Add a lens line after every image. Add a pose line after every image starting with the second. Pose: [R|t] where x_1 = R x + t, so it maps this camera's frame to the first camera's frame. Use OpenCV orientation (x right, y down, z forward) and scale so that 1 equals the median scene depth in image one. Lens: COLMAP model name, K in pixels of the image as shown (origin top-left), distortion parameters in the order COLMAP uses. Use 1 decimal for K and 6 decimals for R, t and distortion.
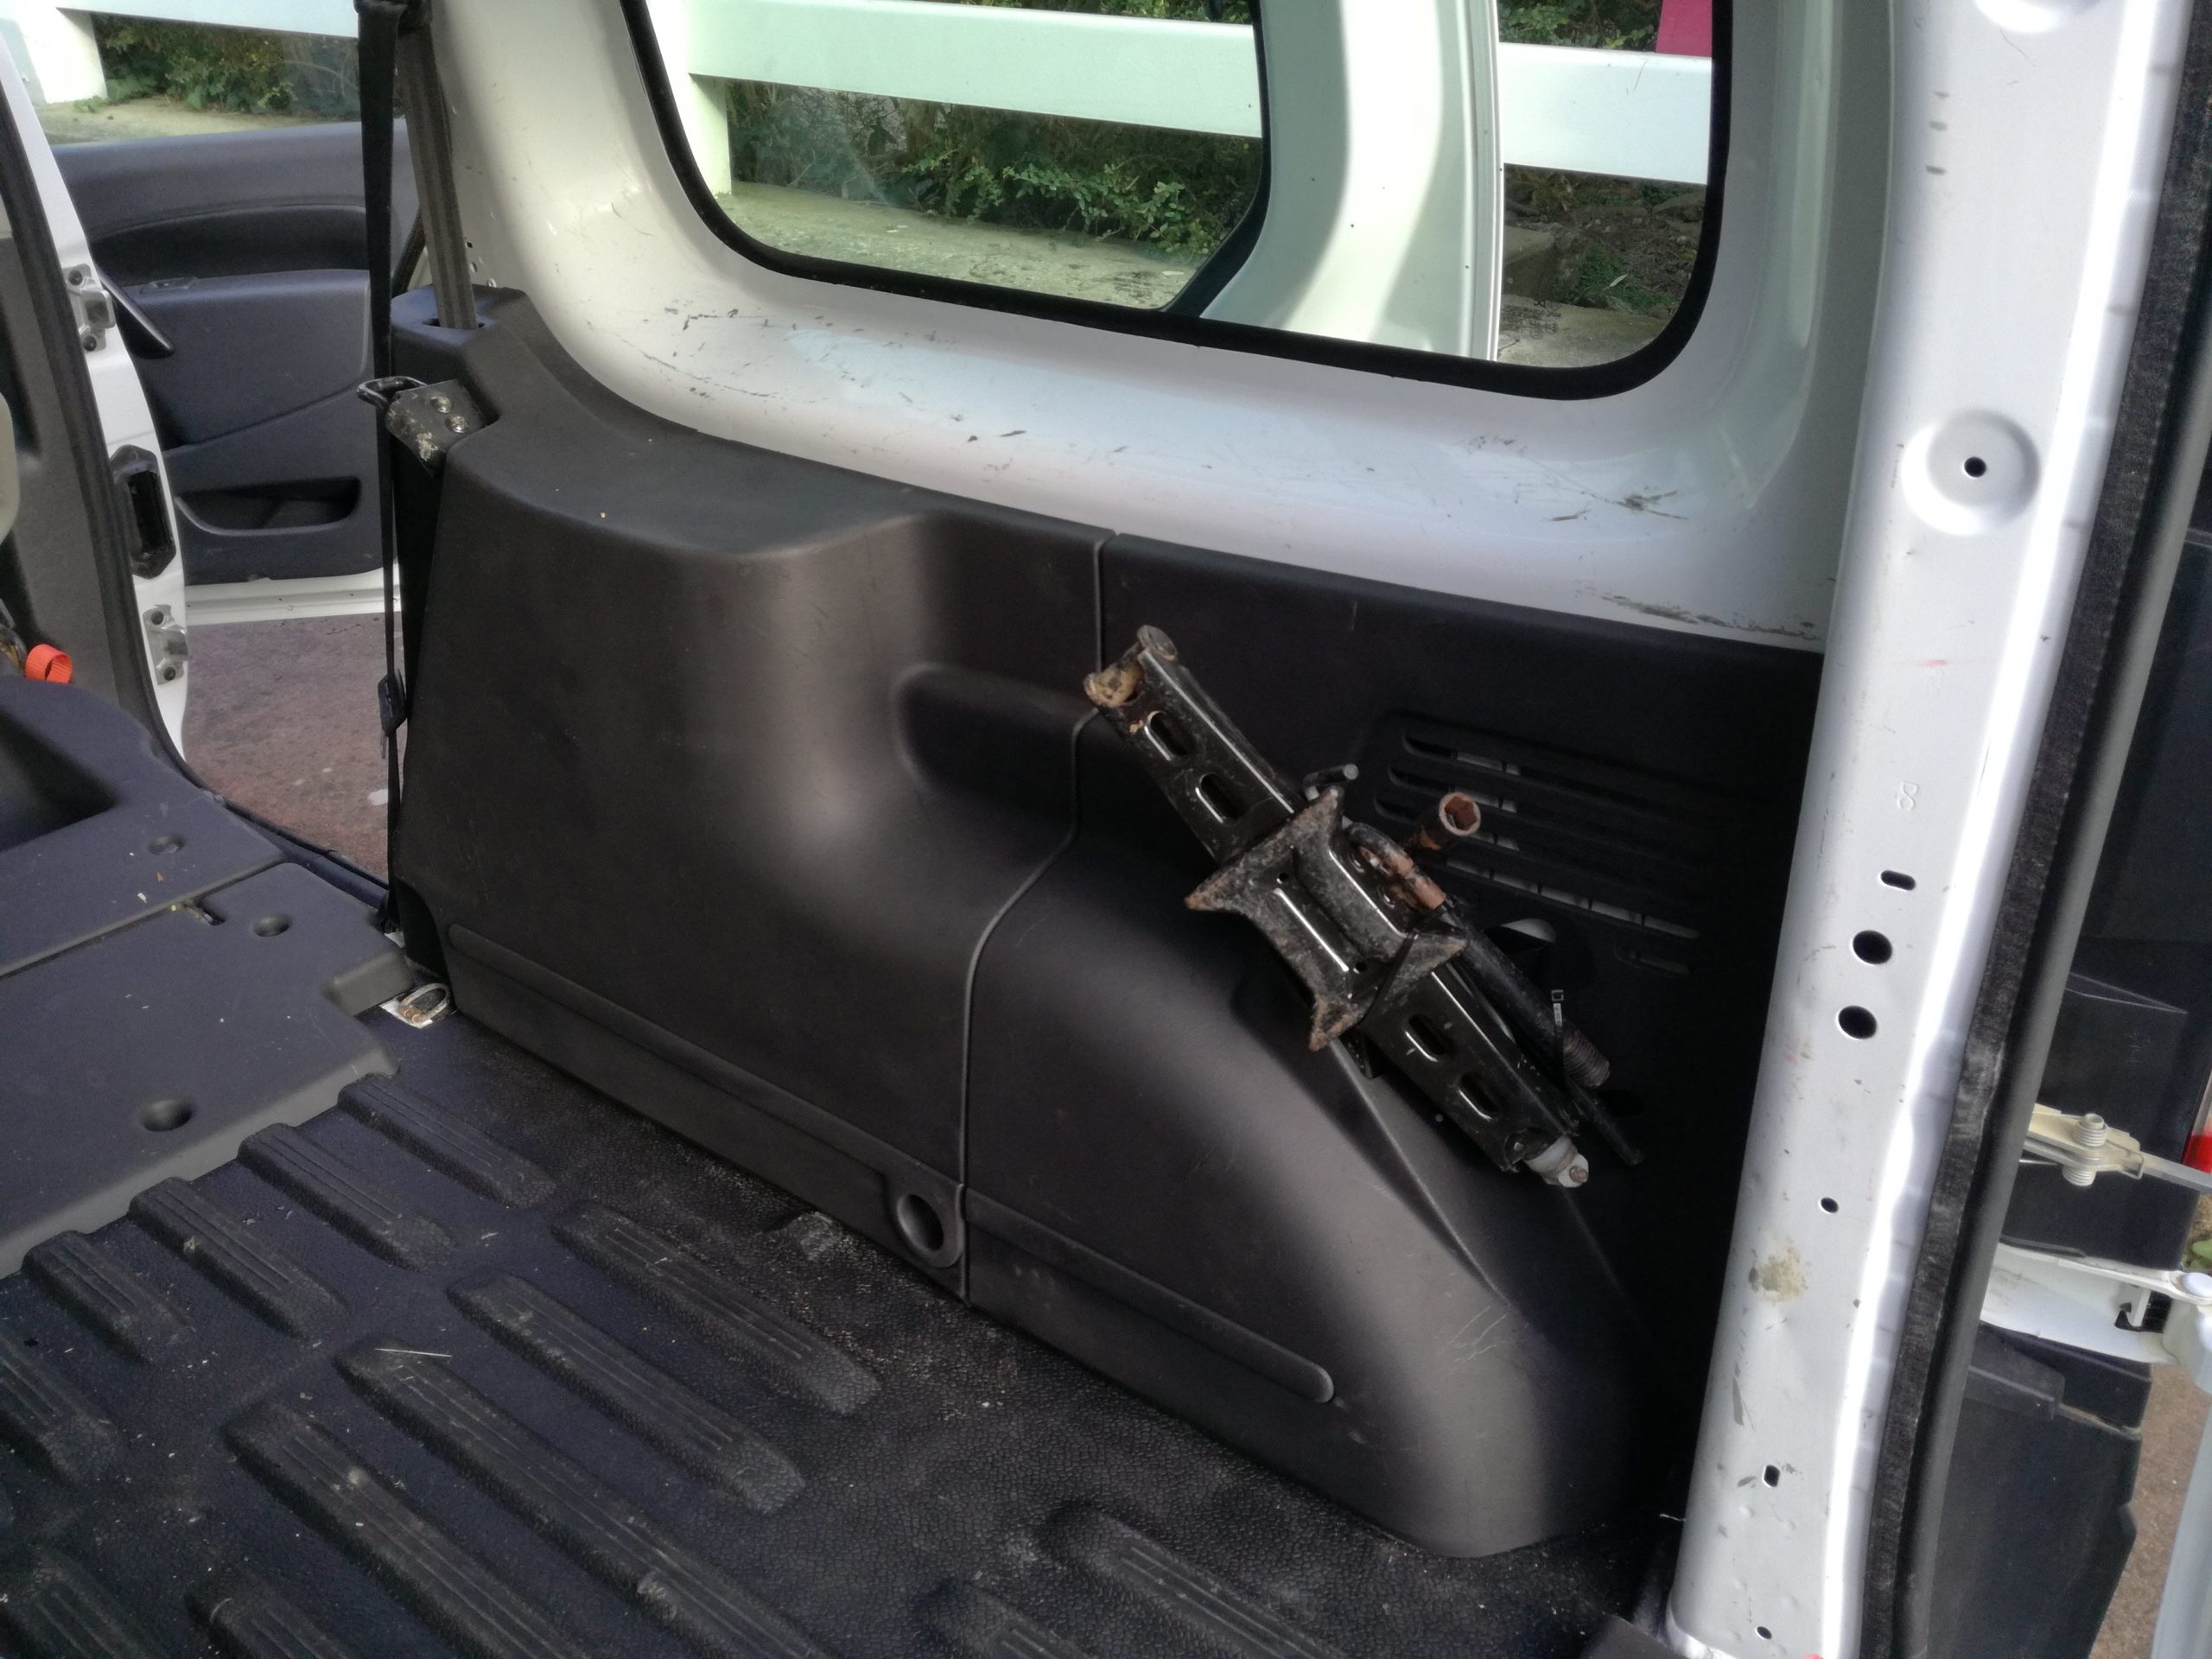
lens RADIAL K [[1819.9, 0, 1106.0], [0, 1819.9, 829.5], [0, 0, 1]] dist [0.080757, -0.151657]
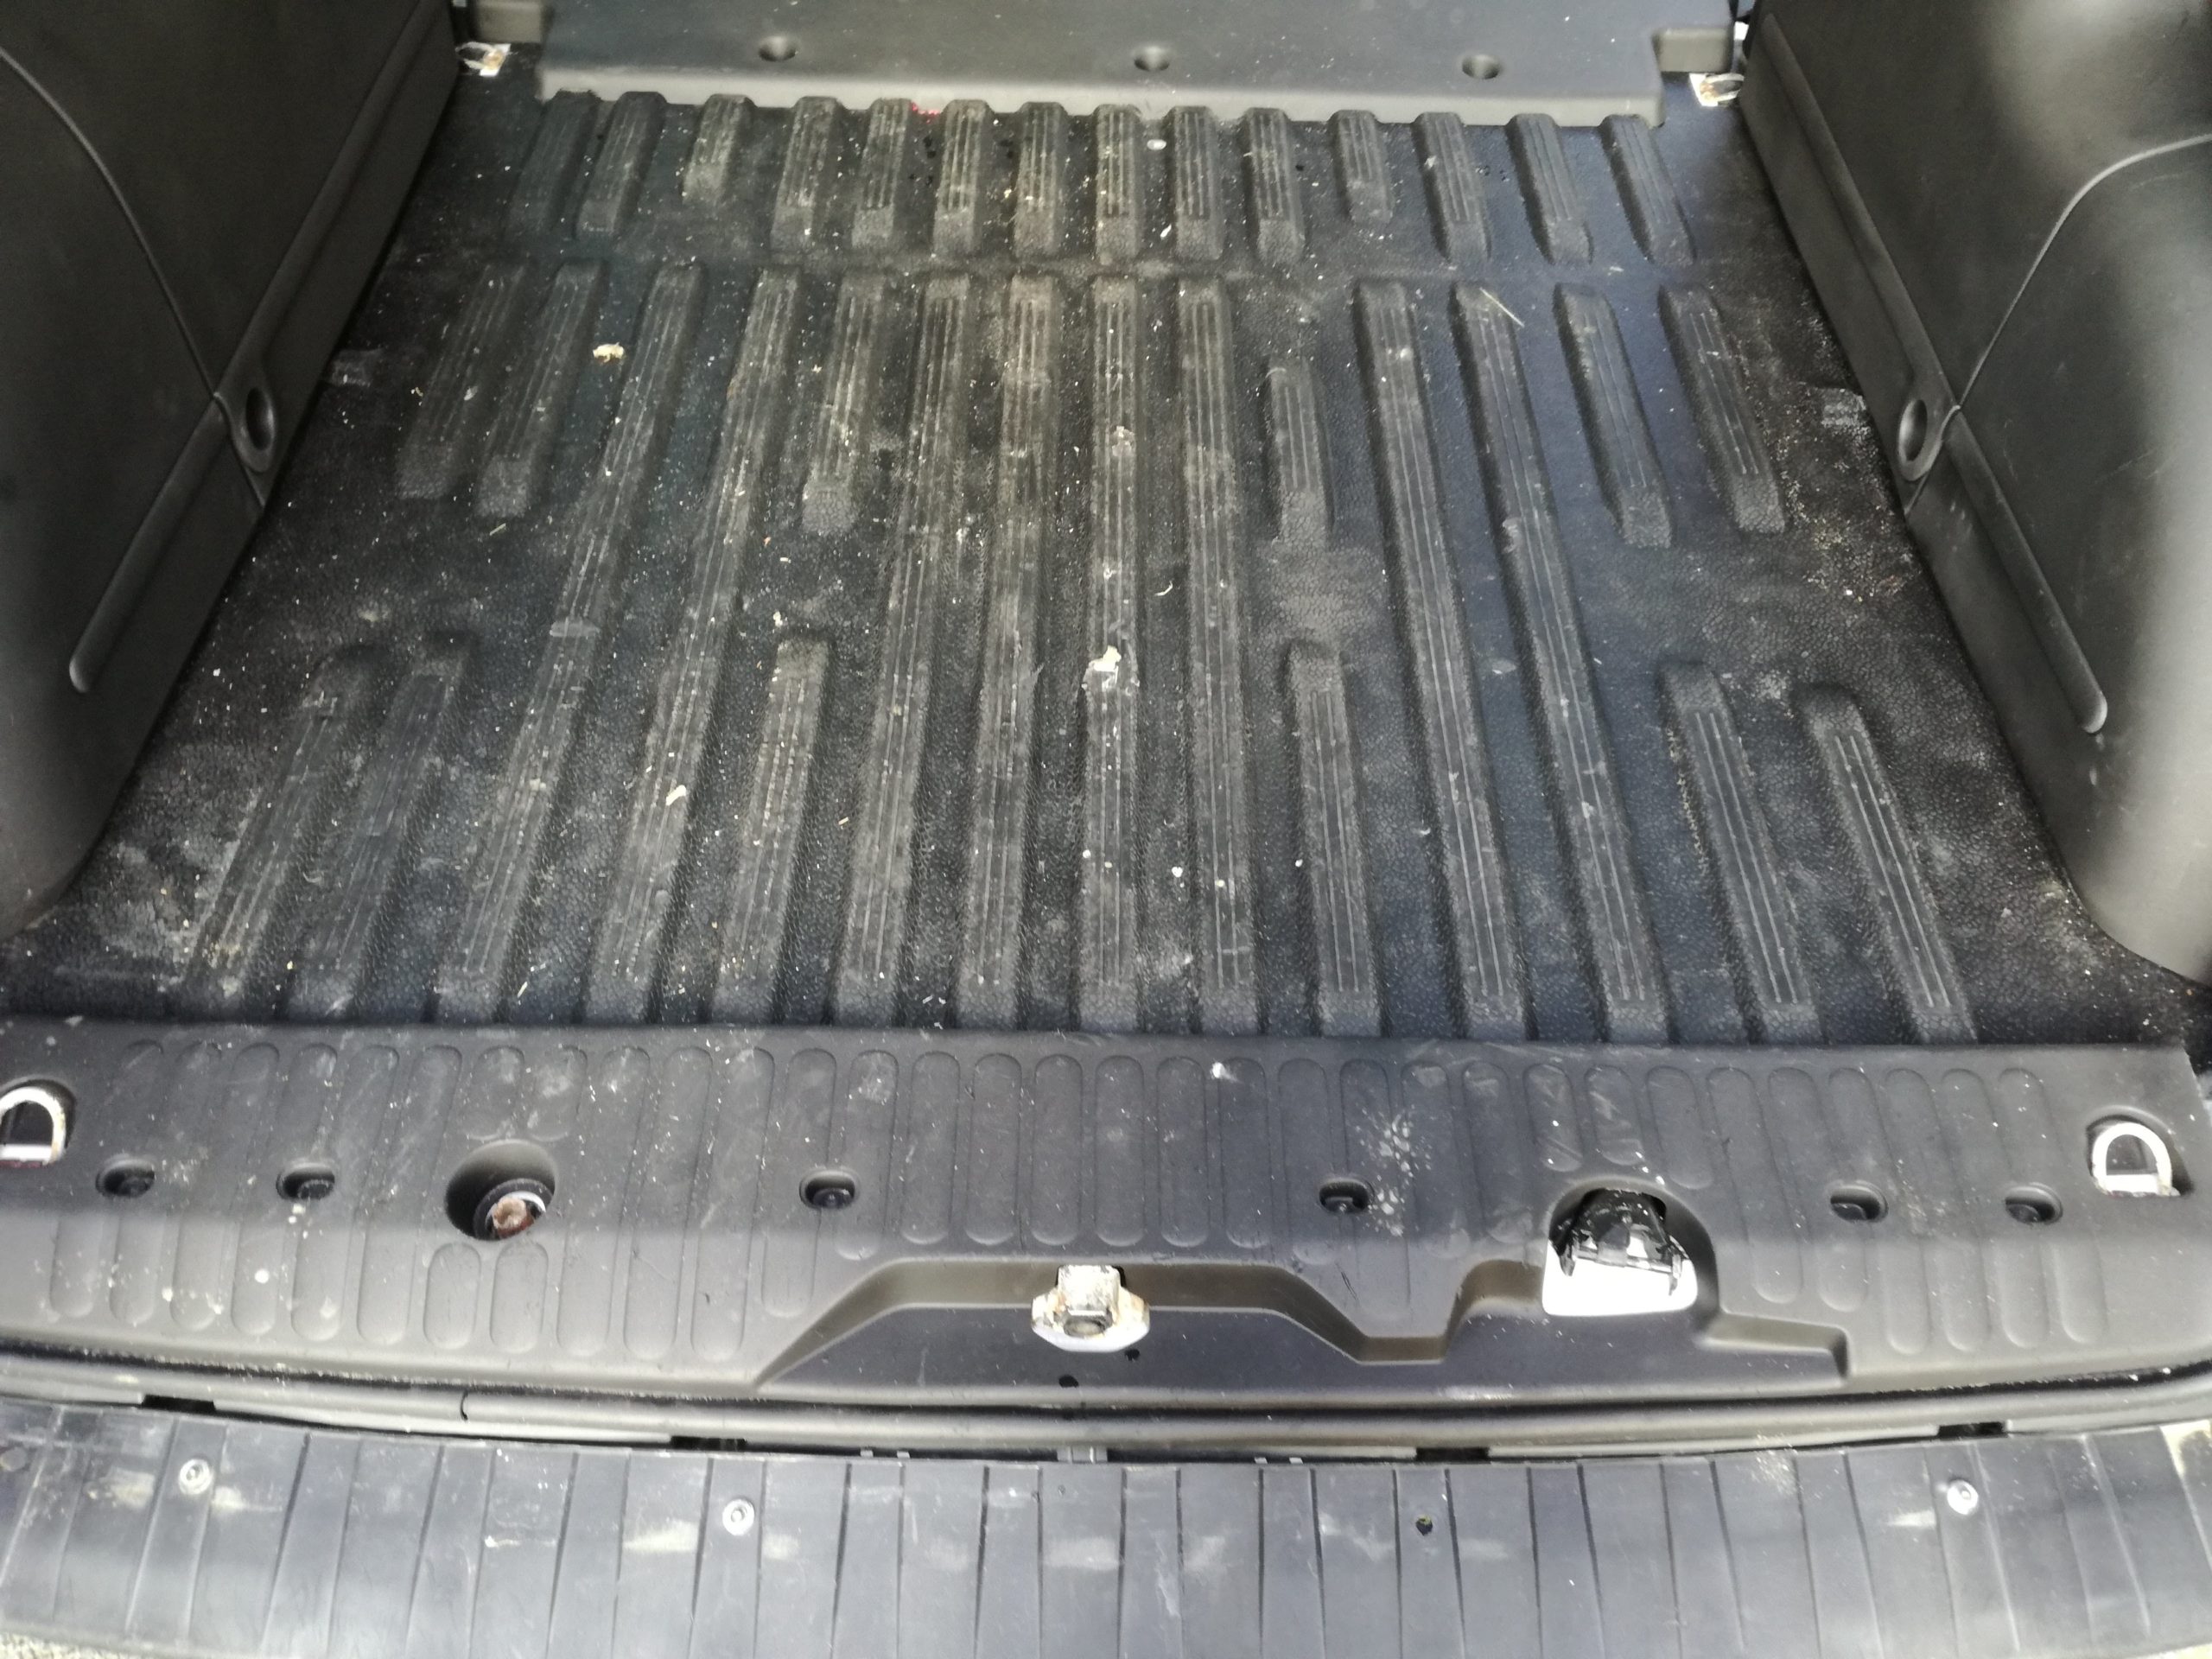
lens RADIAL K [[1819.9, 0, 1106.0], [0, 1819.9, 829.5], [0, 0, 1]] dist [0.080757, -0.151657]
pose [[0.606528, 0.613971, -0.505137, 0.295948], [-0.381564, 0.782179, 0.492550, 0.053361], [0.697519, -0.106004, 0.708682, -0.092846]]
